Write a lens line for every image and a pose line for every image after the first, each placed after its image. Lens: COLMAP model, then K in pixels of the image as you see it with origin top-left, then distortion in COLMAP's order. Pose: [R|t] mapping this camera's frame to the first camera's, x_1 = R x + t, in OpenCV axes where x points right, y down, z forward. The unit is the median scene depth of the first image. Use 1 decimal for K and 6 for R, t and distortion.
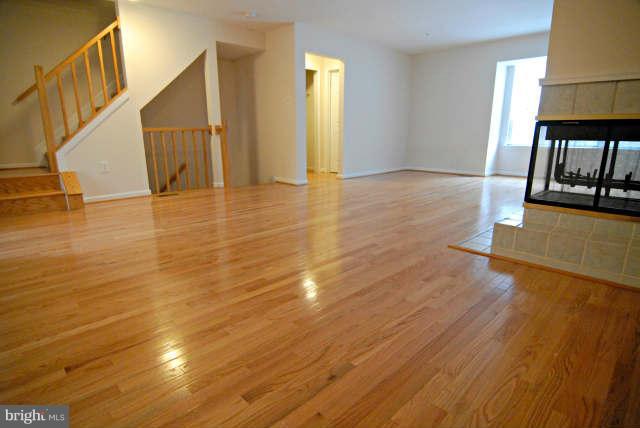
lens RADIAL K [[344.1, 0, 319.2], [0, 344.1, 218.3], [0, 0, 1]] dist [-0.001155, -0.013818]
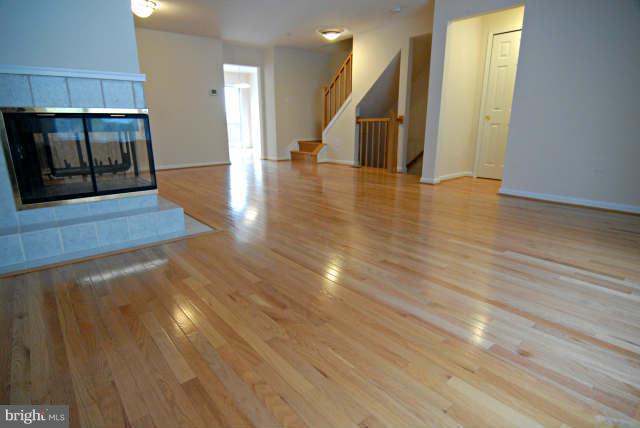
lens RADIAL K [[344.1, 0, 319.2], [0, 344.1, 218.3], [0, 0, 1]] dist [-0.001155, -0.013818]
pose [[-0.068461, 0.262261, -0.962566, 1.193984], [-0.242321, 0.931565, 0.271049, -0.270759], [0.967778, 0.251806, -0.000224, 1.134063]]
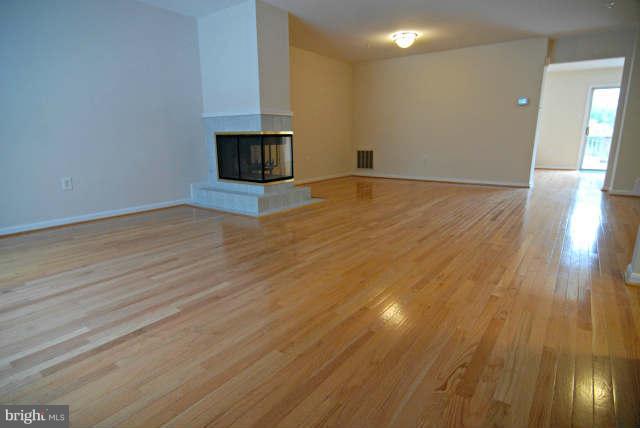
lens RADIAL K [[348.3, 0, 318.8], [0, 348.3, 212.6], [0, 0, 1]] dist [-0.000814, -0.014684]
pose [[-0.987173, 0.036592, -0.155406, 0.492911], [-0.036660, 0.895420, 0.443711, -0.469766], [0.155390, 0.443716, -0.882593, 1.853330]]
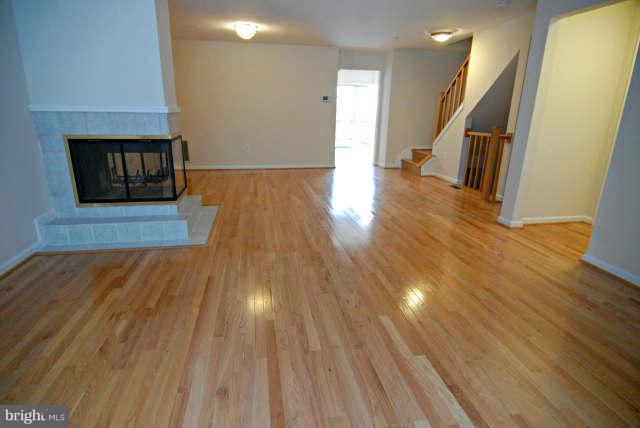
lens RADIAL K [[348.3, 0, 318.8], [0, 348.3, 212.6], [0, 0, 1]] dist [-0.000814, -0.014684]
pose [[-0.552215, 0.221053, -0.803862, 1.014750], [-0.223026, 0.889898, 0.397920, -0.455579], [0.803317, 0.399019, -0.442115, 1.483401]]
